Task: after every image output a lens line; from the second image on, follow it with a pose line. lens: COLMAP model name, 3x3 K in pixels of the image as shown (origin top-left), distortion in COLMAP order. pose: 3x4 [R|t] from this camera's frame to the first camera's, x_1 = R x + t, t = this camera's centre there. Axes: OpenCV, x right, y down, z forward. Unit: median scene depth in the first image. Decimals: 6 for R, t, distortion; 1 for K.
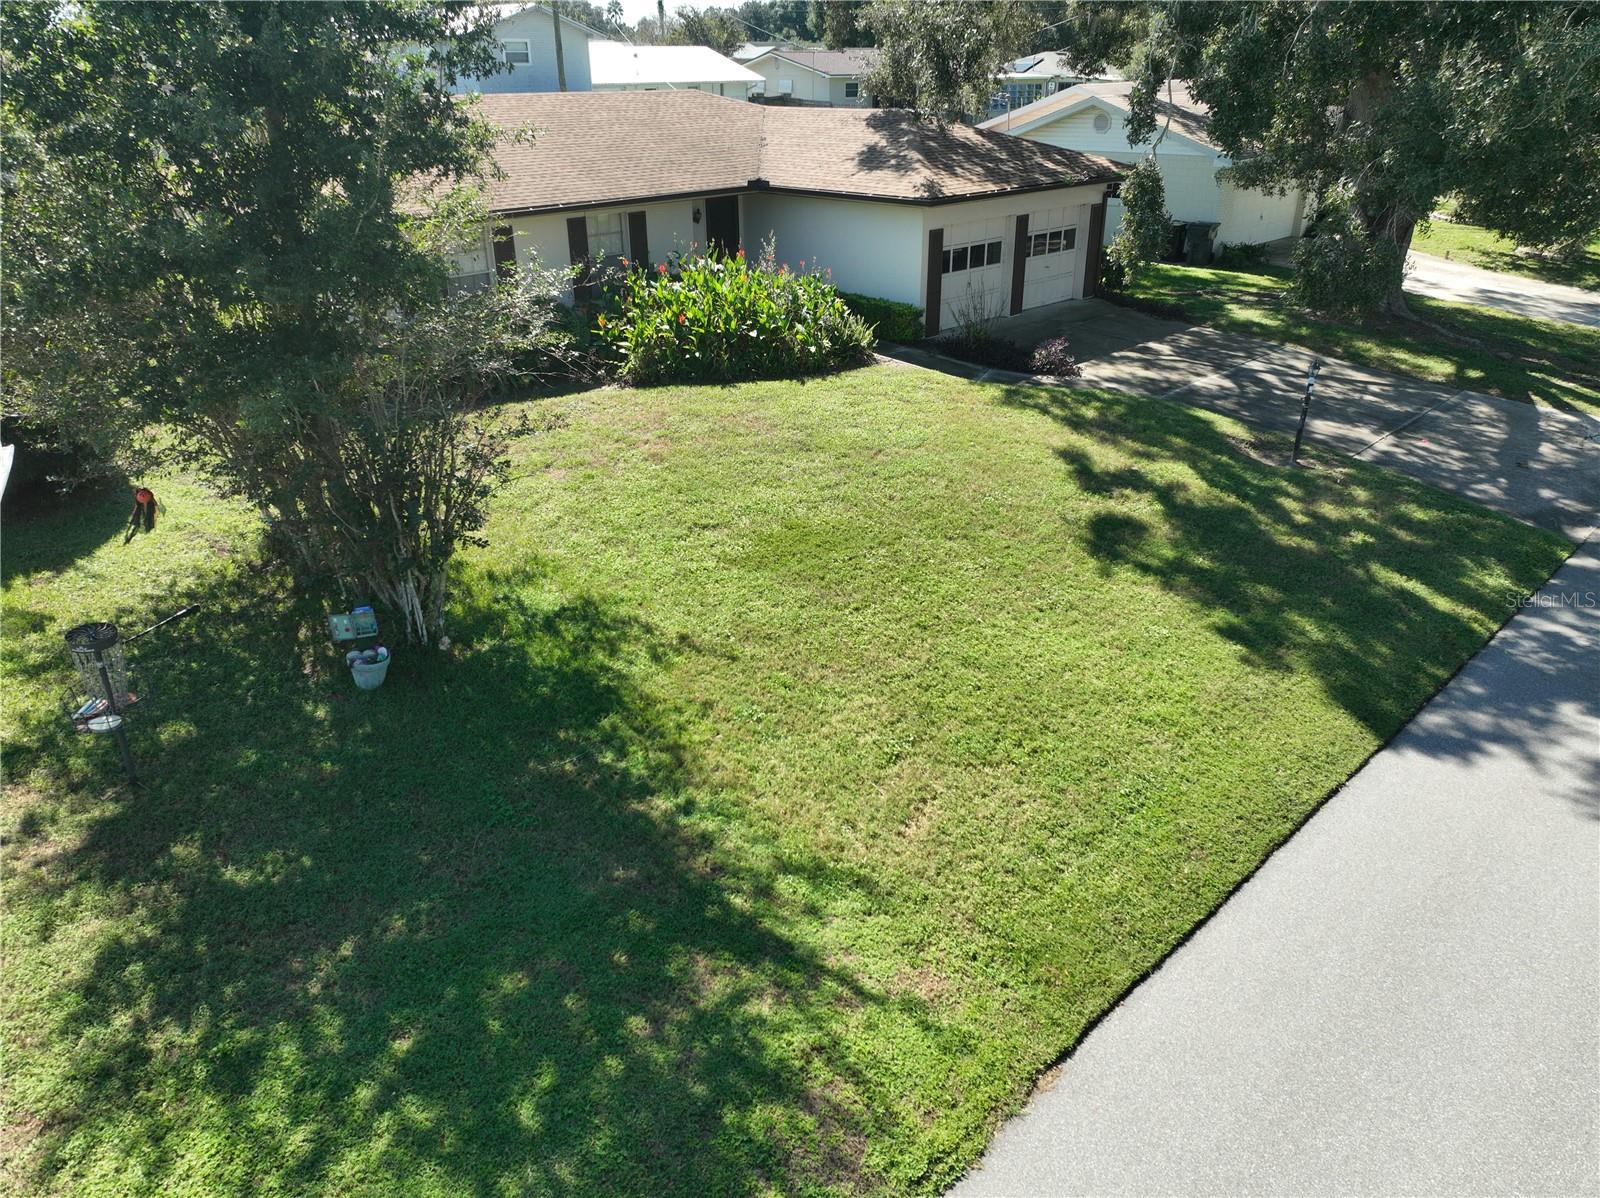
lens RADIAL K [[1108.6, 0, 794.7], [0, 1108.6, 608.0], [0, 0, 1]] dist [0.001912, 0.012972]
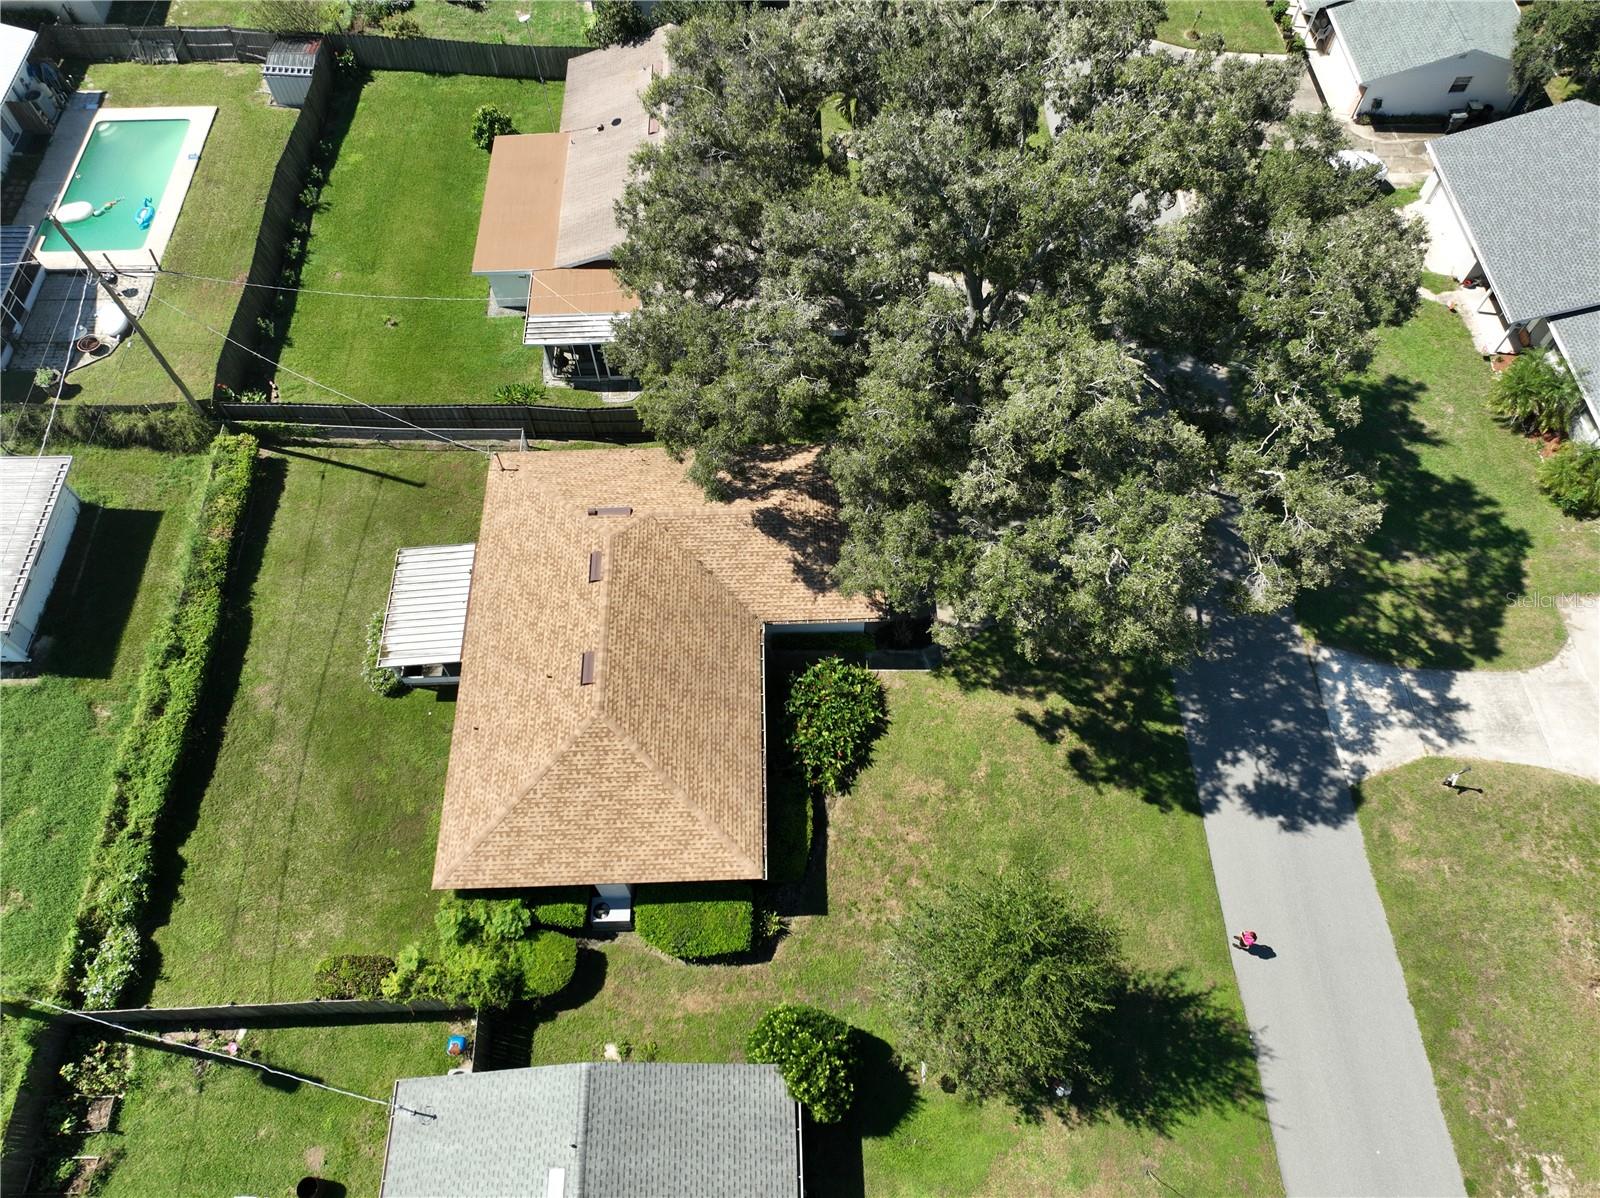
lens RADIAL K [[1108.6, 0, 806.0], [0, 1108.6, 602.7], [0, 0, 1]] dist [0.001912, 0.012972]
pose [[0.680677, -0.637840, 0.360330, -0.816630], [0.331925, 0.707000, 0.624481, -2.040949], [-0.653073, -0.305468, 0.692954, -0.322933]]
